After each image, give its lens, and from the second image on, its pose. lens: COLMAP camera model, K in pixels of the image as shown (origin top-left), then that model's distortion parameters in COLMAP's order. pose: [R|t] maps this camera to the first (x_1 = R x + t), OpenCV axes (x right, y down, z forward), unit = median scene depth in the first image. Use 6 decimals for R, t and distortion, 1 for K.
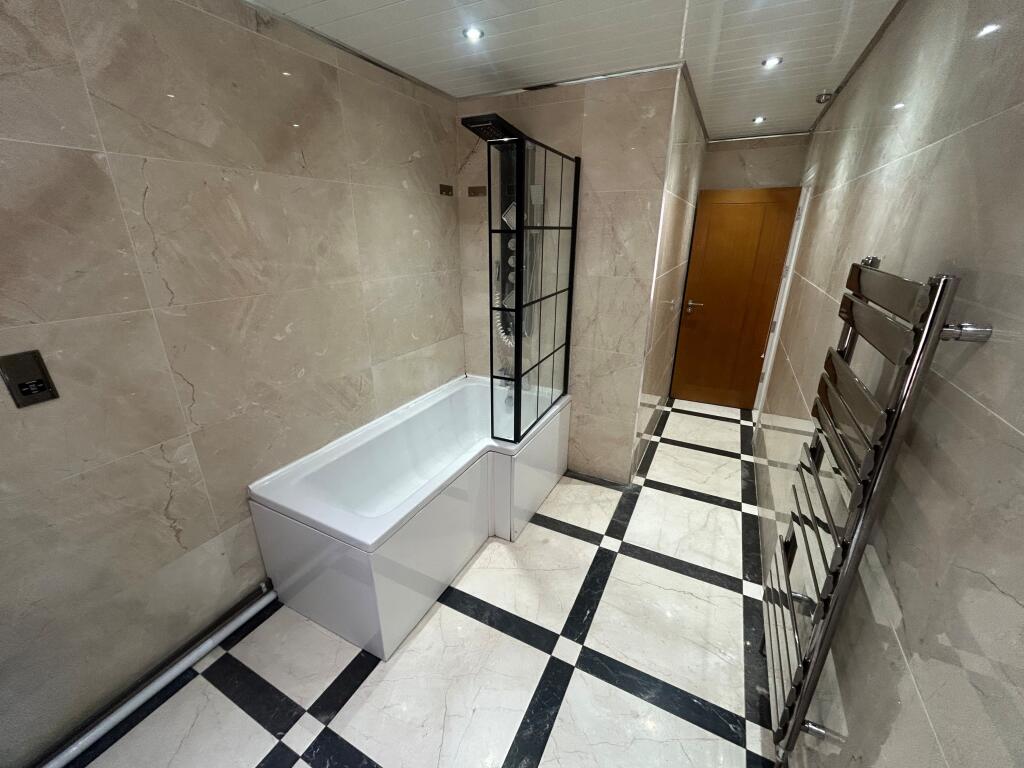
lens RADIAL K [[411.9, 0, 512.6], [0, 411.9, 381.3], [0, 0, 1]] dist [0.003700, -0.000782]
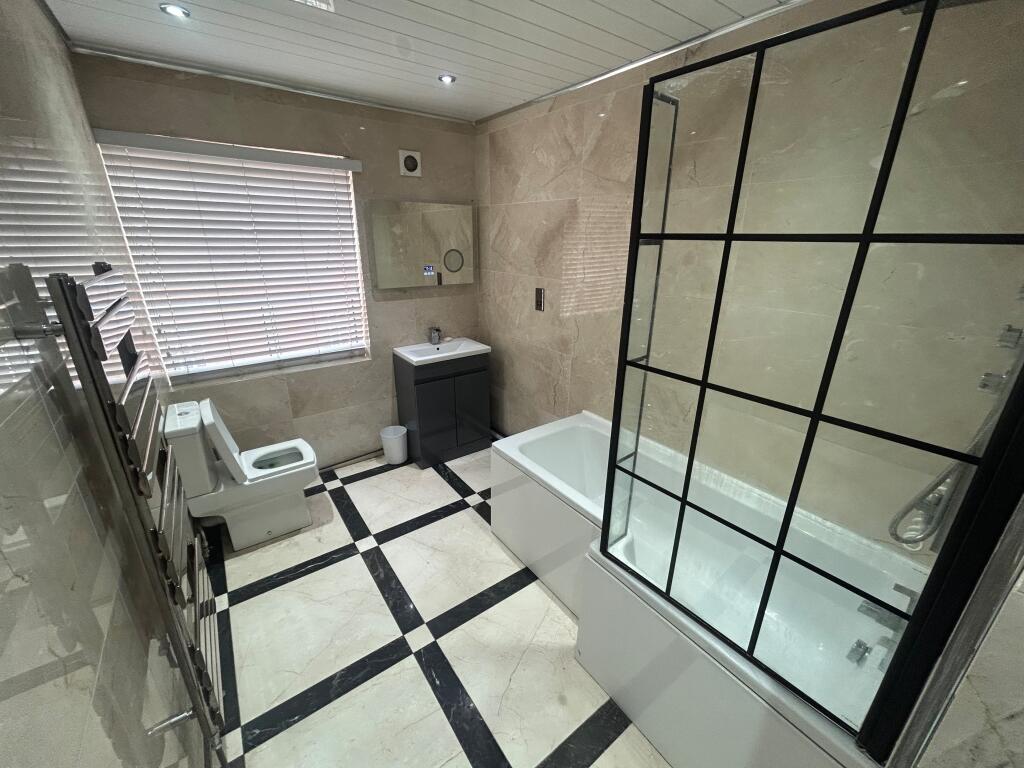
lens RADIAL K [[411.9, 0, 512.6], [0, 411.9, 381.3], [0, 0, 1]] dist [0.003700, -0.000782]
pose [[-0.445807, 0.294841, -0.845177, 0.682879], [-0.316612, 0.831221, 0.456977, -0.418692], [0.837265, 0.471317, -0.277214, 1.120739]]
